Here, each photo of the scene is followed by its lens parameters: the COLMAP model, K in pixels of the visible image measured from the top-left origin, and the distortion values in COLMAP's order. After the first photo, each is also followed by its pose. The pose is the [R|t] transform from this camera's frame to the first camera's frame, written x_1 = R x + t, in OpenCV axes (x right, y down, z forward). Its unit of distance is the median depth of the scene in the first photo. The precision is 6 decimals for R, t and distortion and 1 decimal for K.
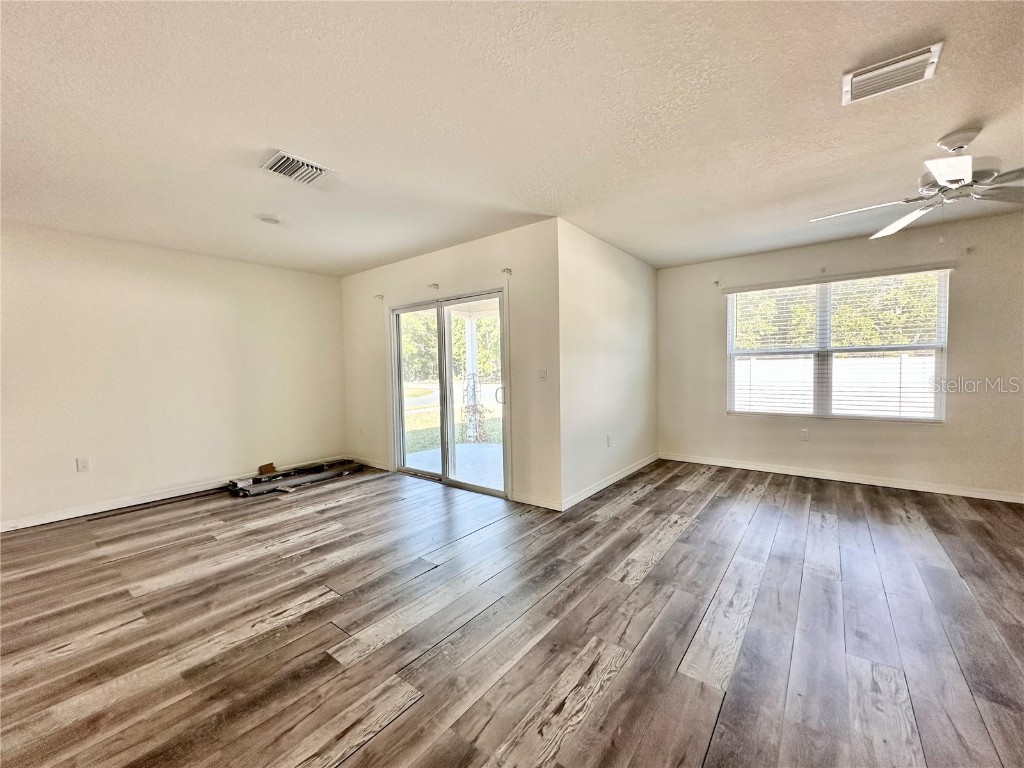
lens RADIAL K [[414.0, 0, 510.3], [0, 414.0, 386.5], [0, 0, 1]] dist [0.000315, 0.000074]
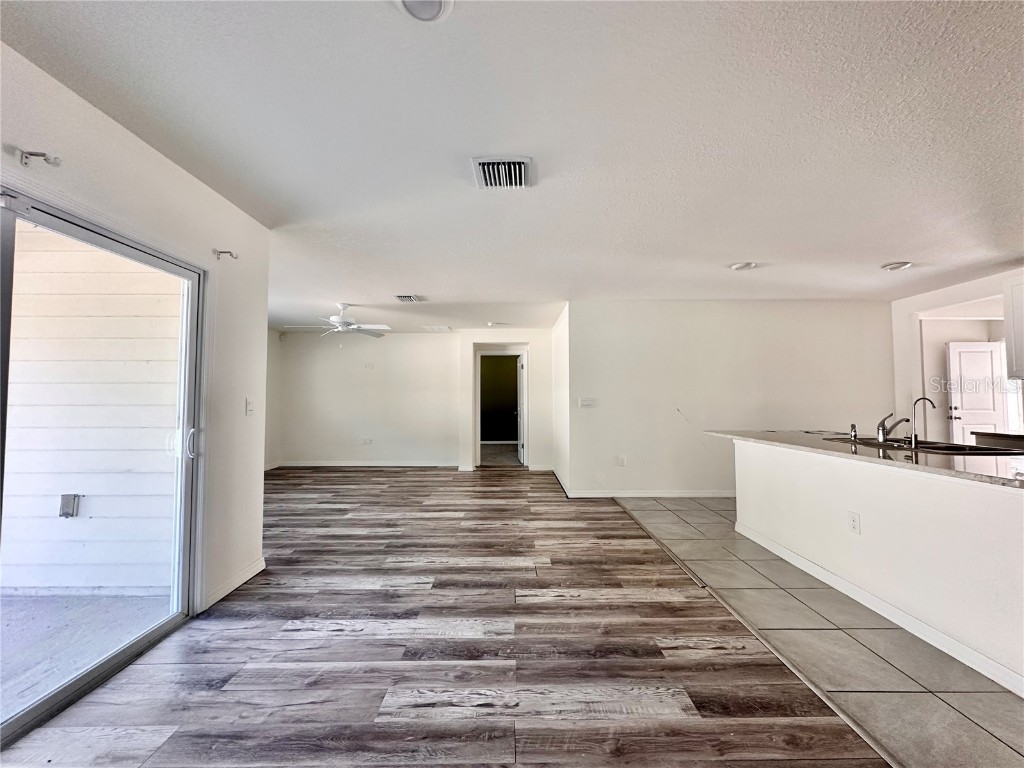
lens RADIAL K [[414.0, 0, 509.2], [0, 414.0, 383.8], [0, 0, 1]] dist [0.000315, 0.000074]
pose [[-0.627156, 0.046186, 0.777523, -1.372096], [0.046659, 0.998675, -0.021688, -0.058190], [-0.777495, 0.022677, -0.628480, 1.776245]]
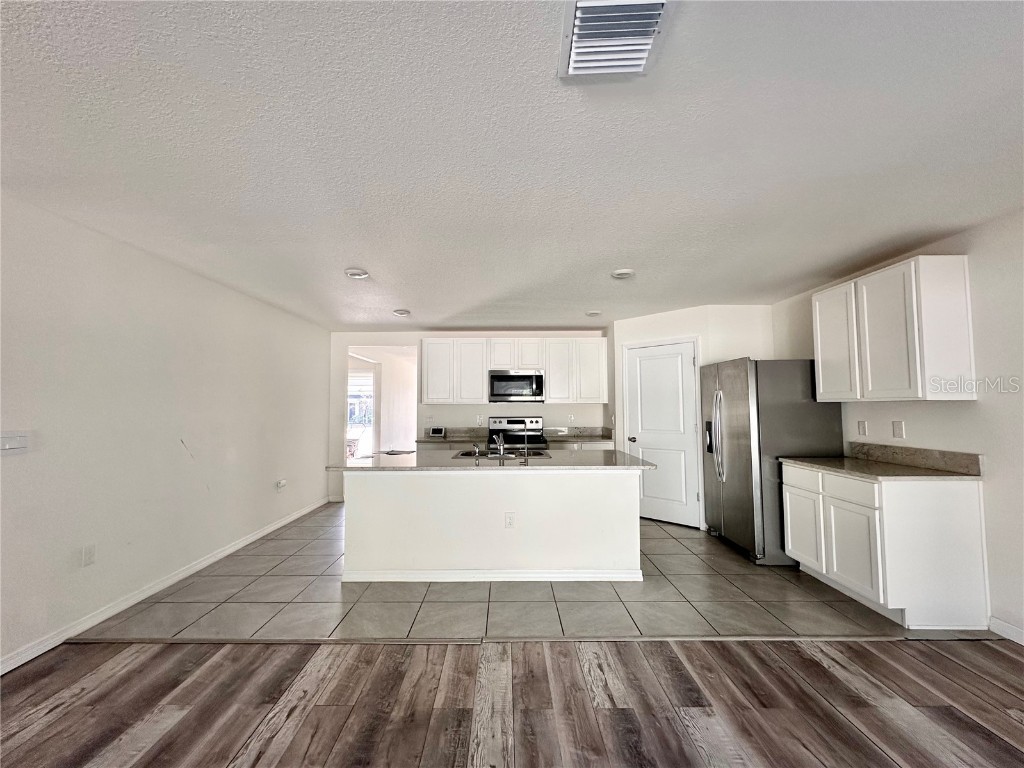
lens RADIAL K [[414.0, 0, 514.0], [0, 414.0, 384.9], [0, 0, 1]] dist [0.000315, 0.000074]
pose [[-0.775631, -0.011018, -0.631091, -0.132526], [-0.011307, 0.999930, -0.003562, -0.131905], [0.631085, 0.004373, -0.775701, 1.474048]]
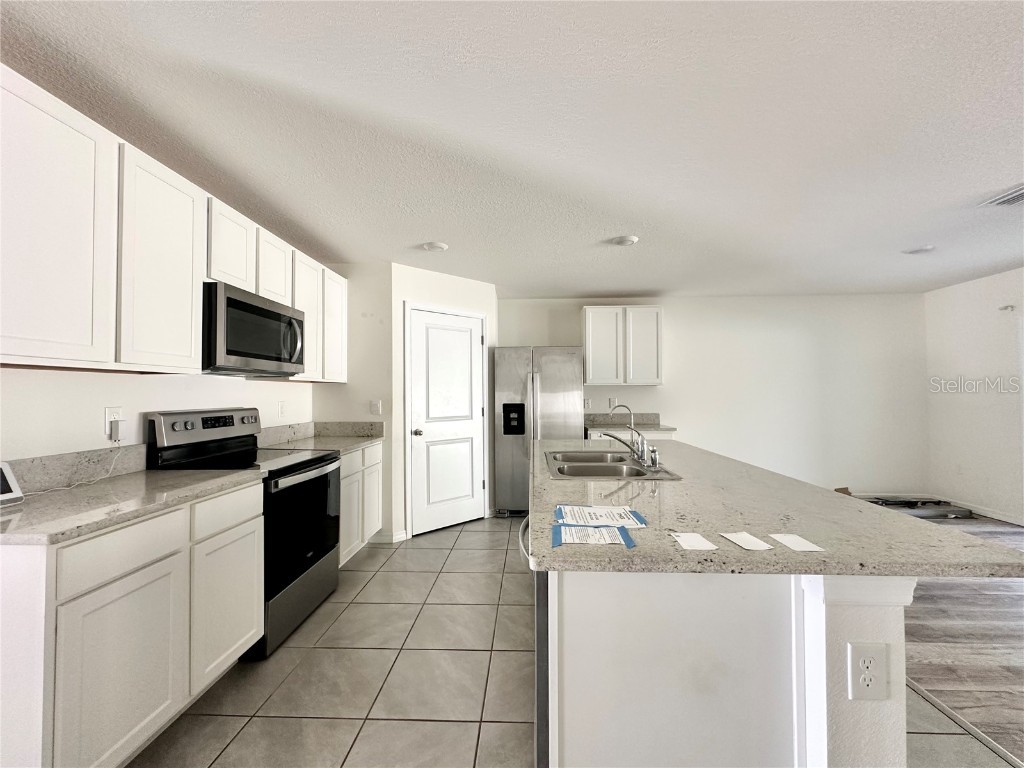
lens RADIAL K [[414.0, 0, 517.3], [0, 414.0, 388.5], [0, 0, 1]] dist [0.000315, 0.000074]
pose [[0.585389, 0.005511, -0.810734, -0.495920], [-0.045156, 0.998646, -0.025817, 0.004750], [0.809494, 0.051723, 0.584846, -0.617534]]
